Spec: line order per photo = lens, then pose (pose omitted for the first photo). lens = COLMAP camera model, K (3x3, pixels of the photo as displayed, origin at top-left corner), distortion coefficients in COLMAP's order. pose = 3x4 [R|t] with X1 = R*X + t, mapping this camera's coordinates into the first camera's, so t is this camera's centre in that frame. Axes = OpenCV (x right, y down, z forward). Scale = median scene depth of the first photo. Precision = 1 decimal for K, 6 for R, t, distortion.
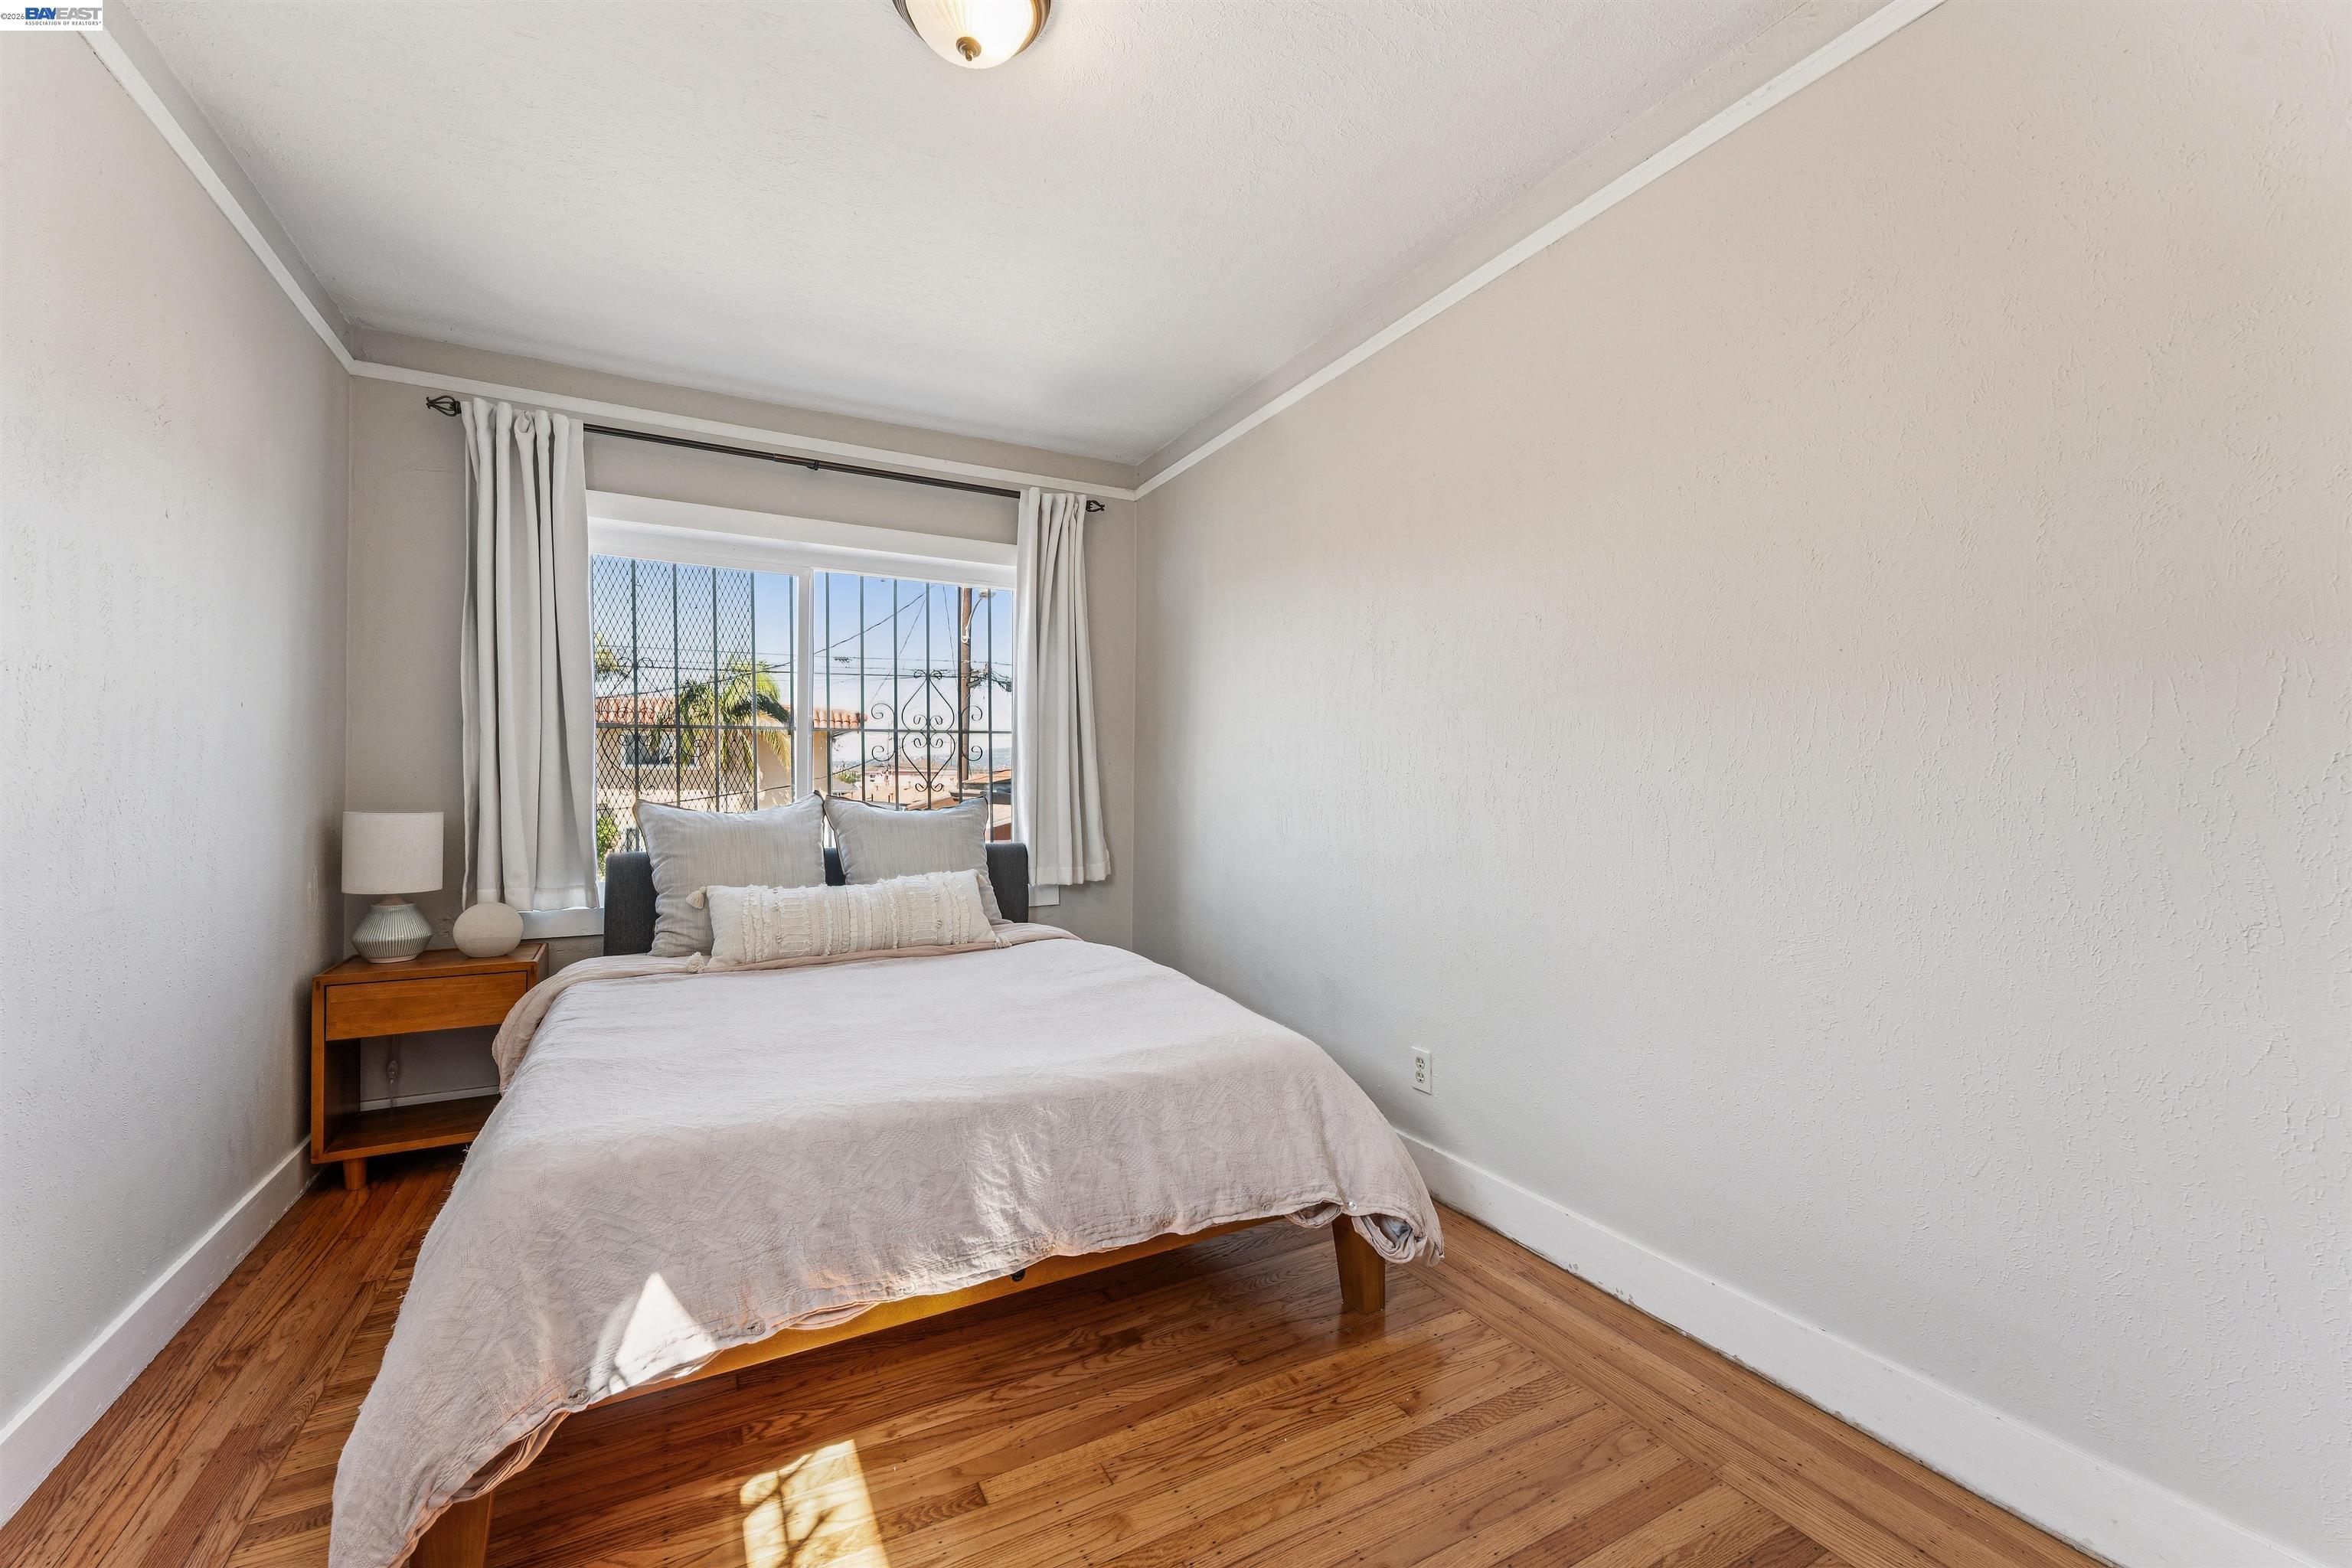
lens RADIAL K [[929.6, 0, 1175.5], [0, 929.6, 779.0], [0, 0, 1]] dist [-0.000266, -0.000245]
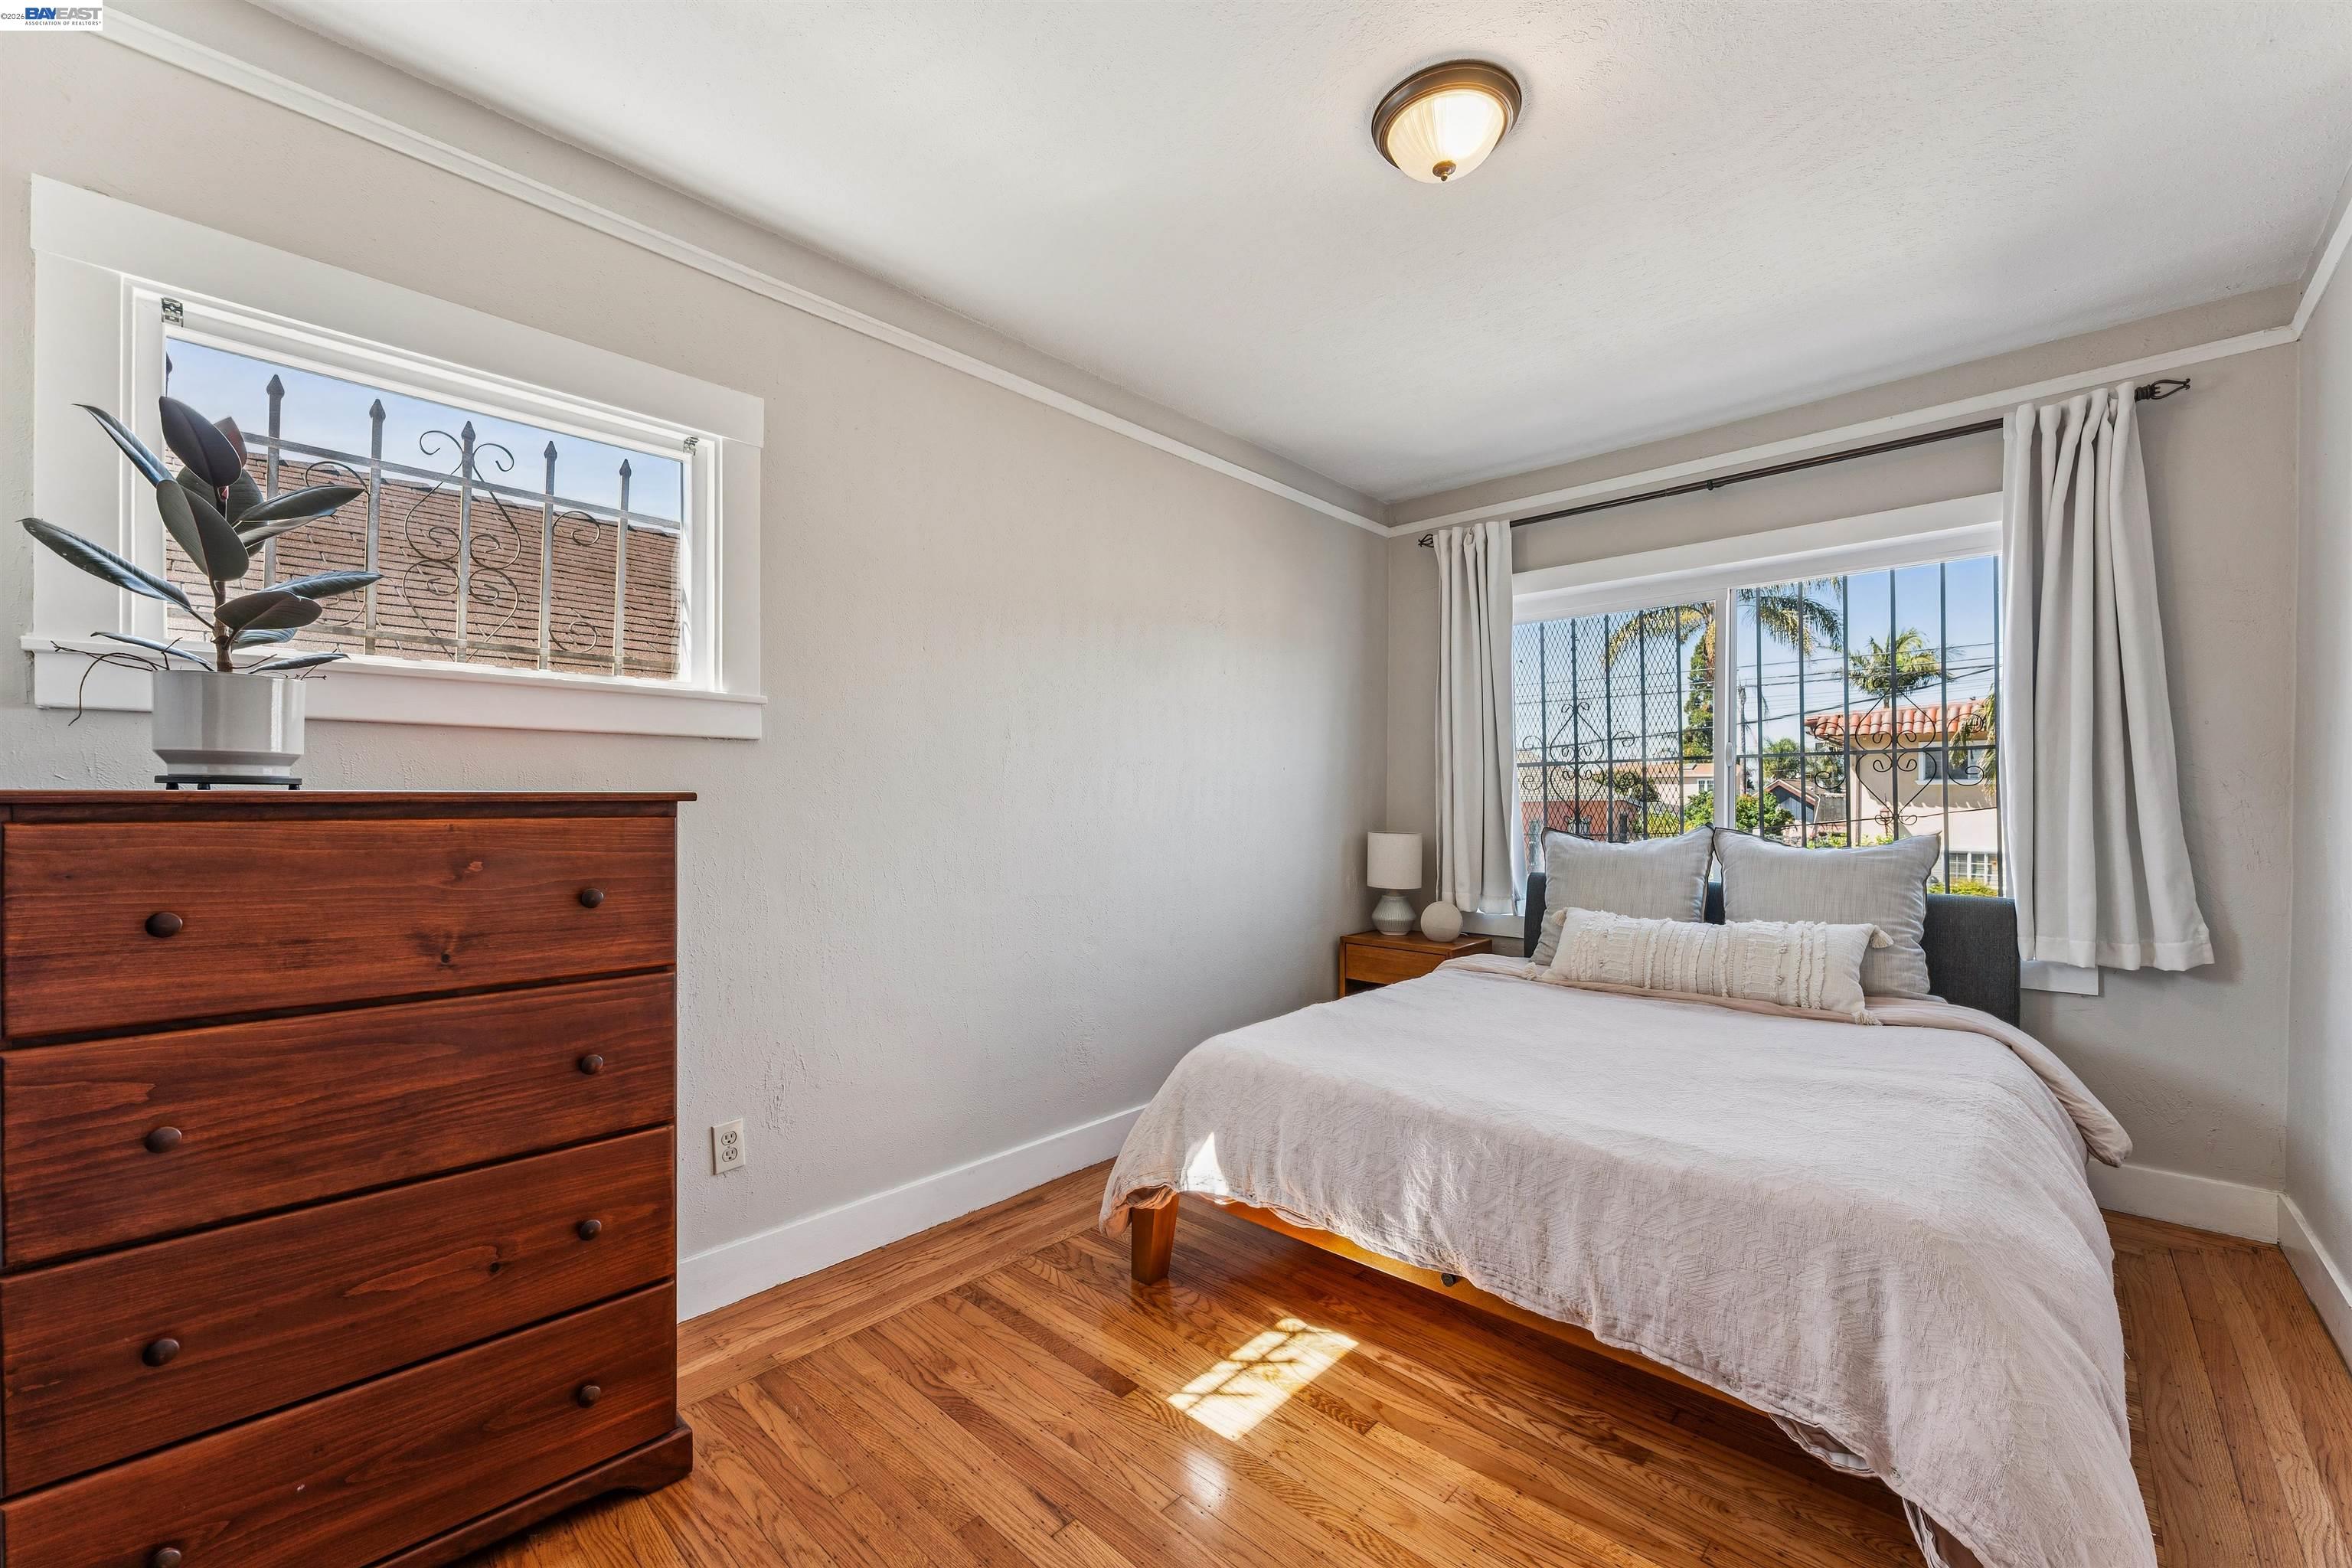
lens RADIAL K [[938.9, 0, 1174.8], [0, 938.9, 798.0], [0, 0, 1]] dist [-0.000321, -0.000420]
pose [[0.316782, -0.004443, -0.948488, 0.450606], [0.006951, 0.999973, -0.002363, -0.018383], [0.948473, -0.005844, 0.316804, 0.204331]]
